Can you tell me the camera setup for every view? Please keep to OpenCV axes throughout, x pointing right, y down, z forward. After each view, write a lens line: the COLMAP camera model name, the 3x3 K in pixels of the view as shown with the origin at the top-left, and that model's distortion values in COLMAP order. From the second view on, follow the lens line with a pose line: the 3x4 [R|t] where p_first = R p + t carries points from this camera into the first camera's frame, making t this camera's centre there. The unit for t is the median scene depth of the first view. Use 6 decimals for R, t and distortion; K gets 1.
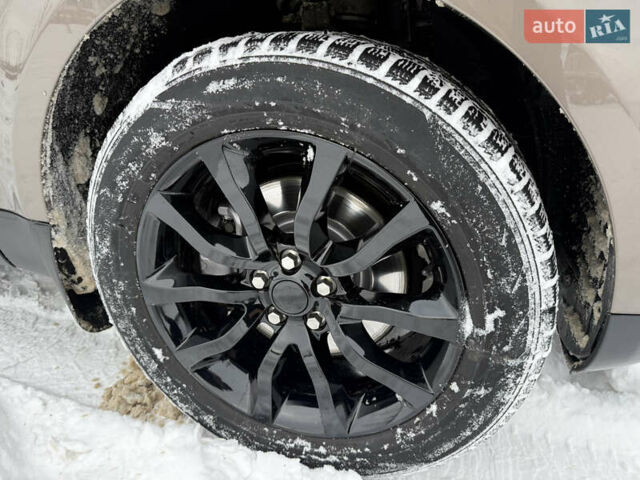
lens RADIAL K [[459.1, 0, 319.4], [0, 459.1, 244.2], [0, 0, 1]] dist [0.061215, -0.069368]
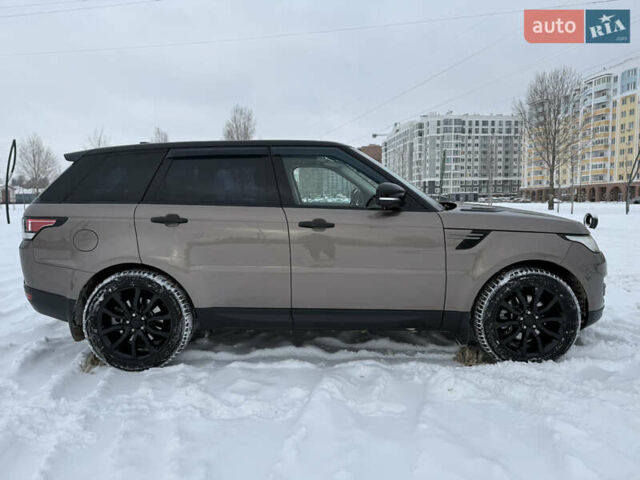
lens RADIAL K [[460.0, 0, 321.7], [0, 460.0, 240.1], [0, 0, 1]] dist [0.058498, -0.068205]
pose [[0.944176, -0.043240, 0.326593, -3.642410], [0.154555, 0.933622, -0.323208, 0.563672], [-0.290938, 0.355642, 0.888186, -2.911190]]
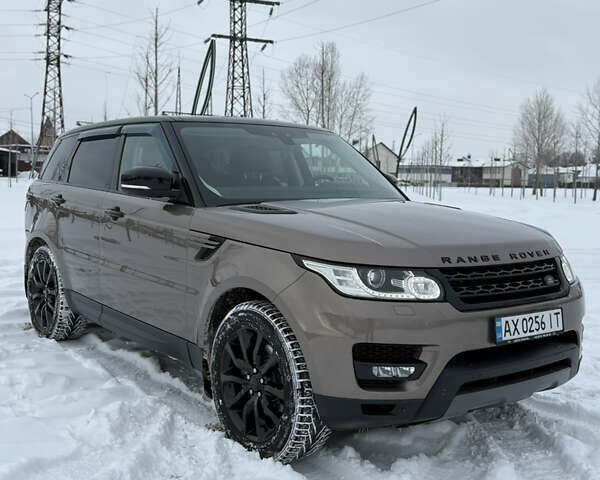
lens RADIAL K [[734.4, 0, 300.0], [0, 734.4, 240.0], [0, 0, 1]] dist [0.088394, -0.040311]
pose [[0.827596, 0.064482, -0.557609, 2.895559], [-0.262065, 0.922857, -0.282235, 0.551918], [0.496394, 0.379706, 0.780651, -3.044464]]
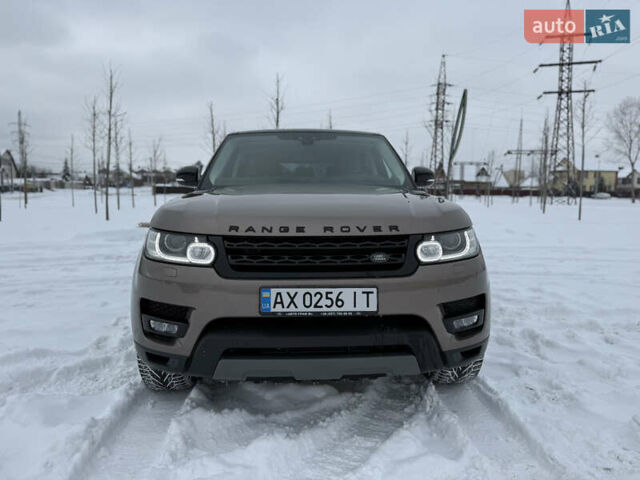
lens RADIAL K [[460.0, 0, 321.7], [0, 460.0, 240.1], [0, 0, 1]] dist [0.058498, -0.068205]
pose [[0.353983, 0.089357, -0.930974, 4.094196], [-0.406623, 0.911124, -0.067158, -0.834229], [0.842232, 0.402328, 0.358857, 0.485068]]
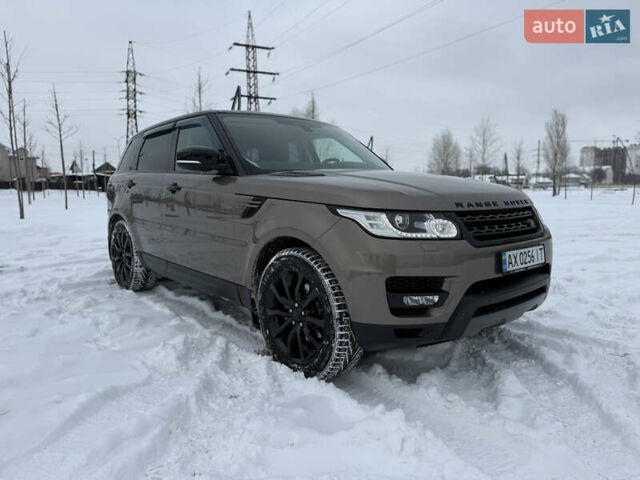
lens RADIAL K [[459.1, 0, 319.4], [0, 459.1, 244.2], [0, 0, 1]] dist [0.061215, -0.069368]
pose [[0.857354, 0.055952, -0.511677, 1.965231], [-0.218430, 0.939676, -0.263242, 0.517149], [0.466082, 0.337457, 0.817857, -2.105190]]
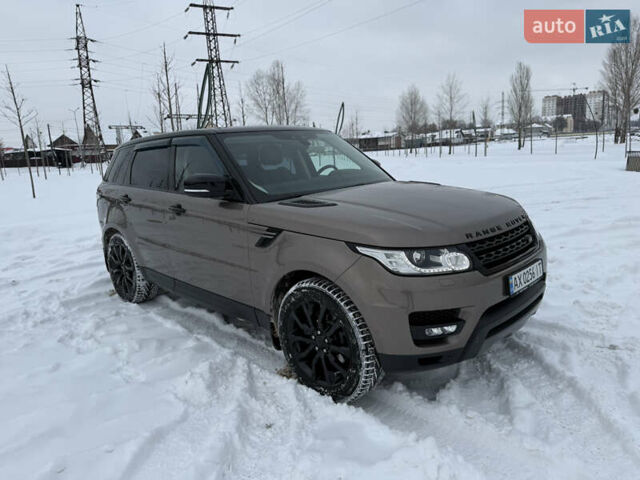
lens RADIAL K [[460.0, 0, 321.7], [0, 460.0, 240.1], [0, 0, 1]] dist [0.058498, -0.068205]
pose [[0.891956, 0.040594, -0.450296, 1.700434], [-0.146367, 0.968253, -0.202638, 0.070705], [0.427775, 0.246653, 0.869581, -2.612408]]
